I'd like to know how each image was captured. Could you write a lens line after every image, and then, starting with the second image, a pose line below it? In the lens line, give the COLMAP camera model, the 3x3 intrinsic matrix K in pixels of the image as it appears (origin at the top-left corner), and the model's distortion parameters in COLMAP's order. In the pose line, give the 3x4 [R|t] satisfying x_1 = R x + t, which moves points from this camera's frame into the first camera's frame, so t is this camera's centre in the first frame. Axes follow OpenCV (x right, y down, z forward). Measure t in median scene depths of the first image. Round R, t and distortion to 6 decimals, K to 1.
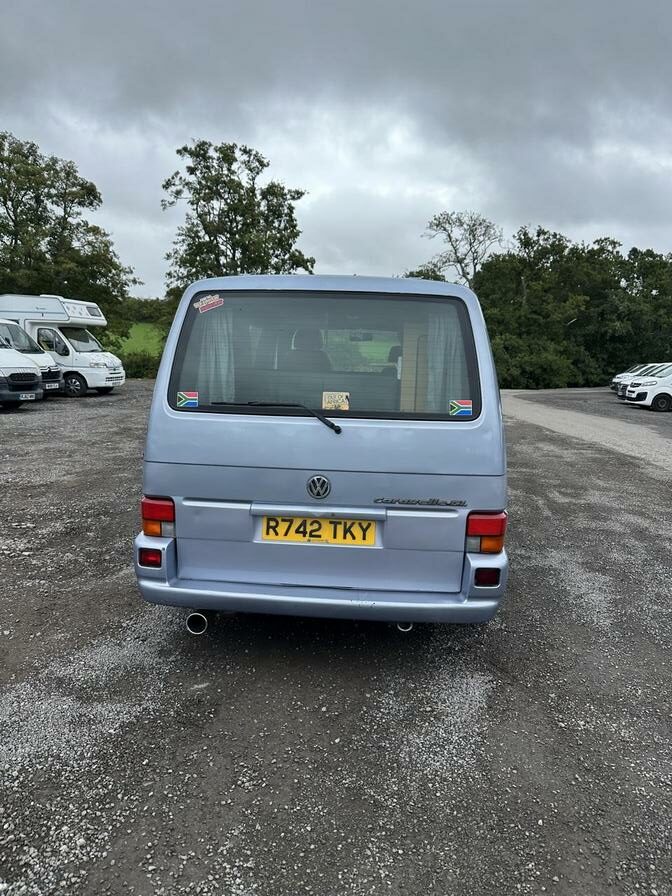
lens RADIAL K [[623.0, 0, 342.8], [0, 623.0, 456.0], [0, 0, 1]] dist [0.069455, -0.092641]
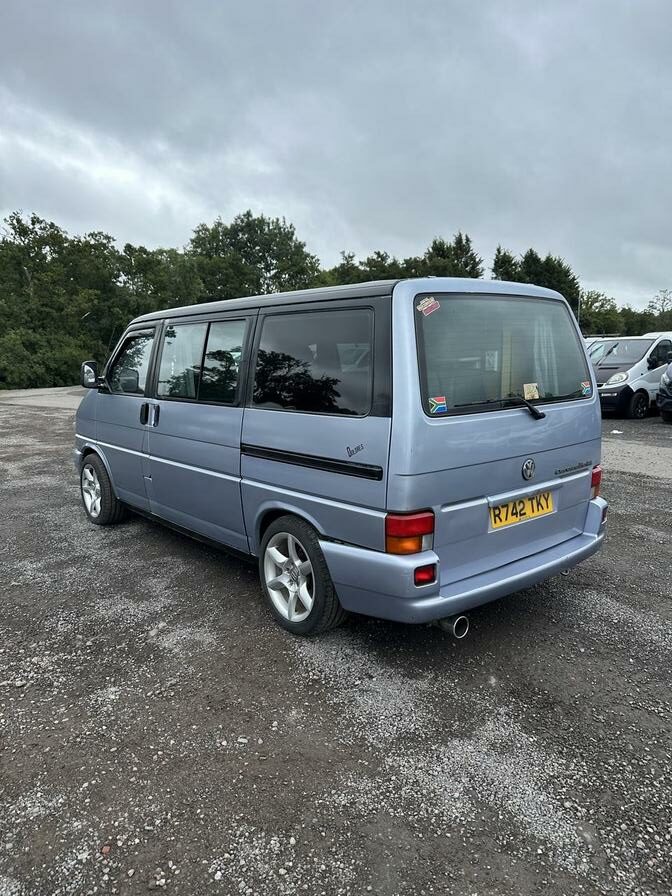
lens RADIAL K [[623.7, 0, 345.0], [0, 623.7, 456.1], [0, 0, 1]] dist [0.100198, -0.184548]
pose [[0.720828, -0.156886, 0.675125, -0.697257], [0.150429, 0.986240, 0.068570, -0.068175], [-0.676593, 0.052131, 0.734509, 0.262546]]
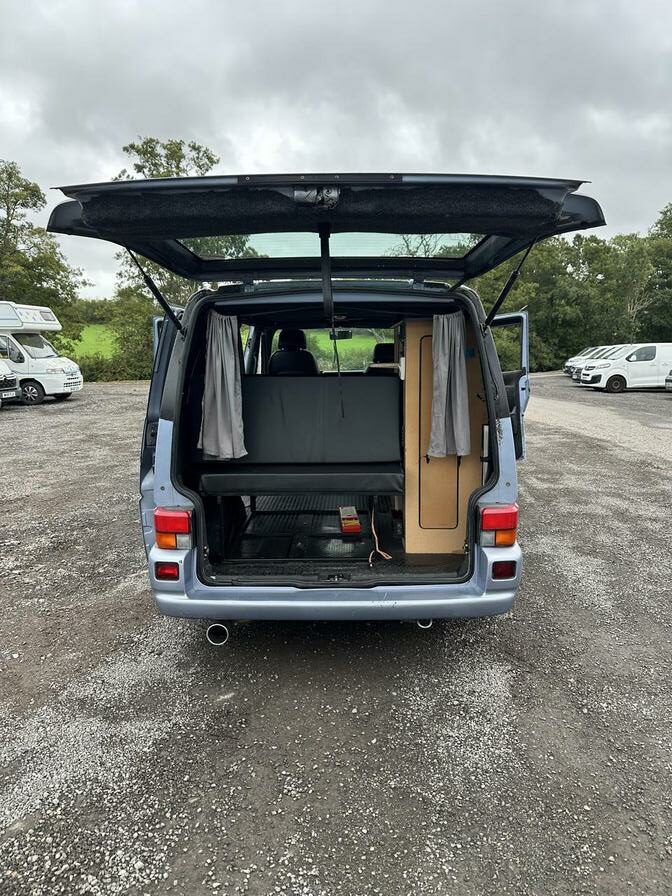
lens RADIAL K [[622.3, 0, 344.1], [0, 622.3, 452.4], [0, 0, 1]] dist [0.064718, -0.089849]
pose [[0.996730, -0.050230, 0.063300, -0.056957], [0.049921, 0.998732, 0.006455, -0.012415], [-0.063544, -0.003274, 0.997974, -0.002878]]
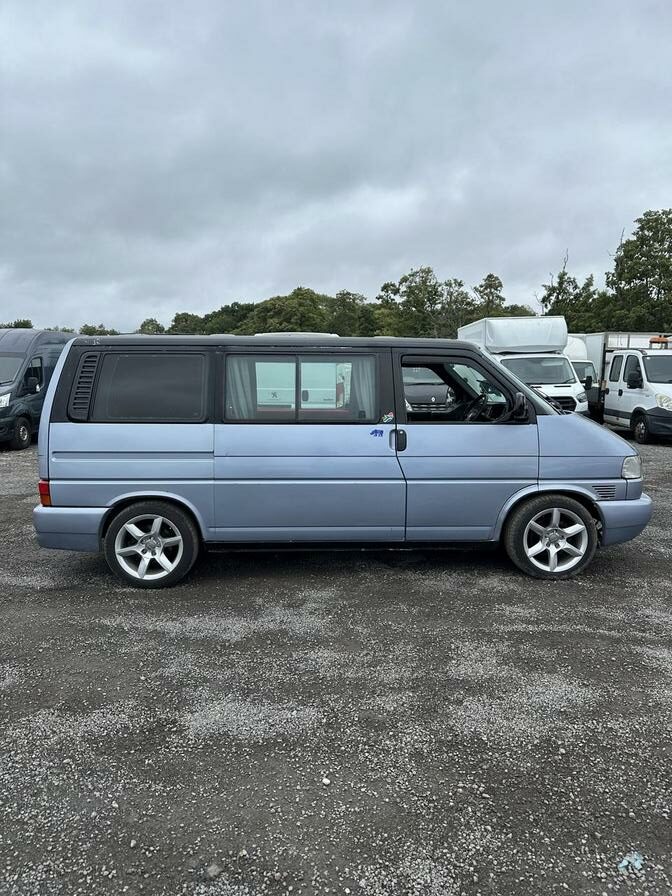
lens RADIAL K [[622.3, 0, 344.1], [0, 622.3, 452.4], [0, 0, 1]] dist [0.064718, -0.089849]
pose [[0.122252, 0.086779, -0.988698, 1.320268], [-0.153694, 0.985809, 0.067521, -0.142597], [0.980527, 0.143703, 0.133854, 1.047847]]
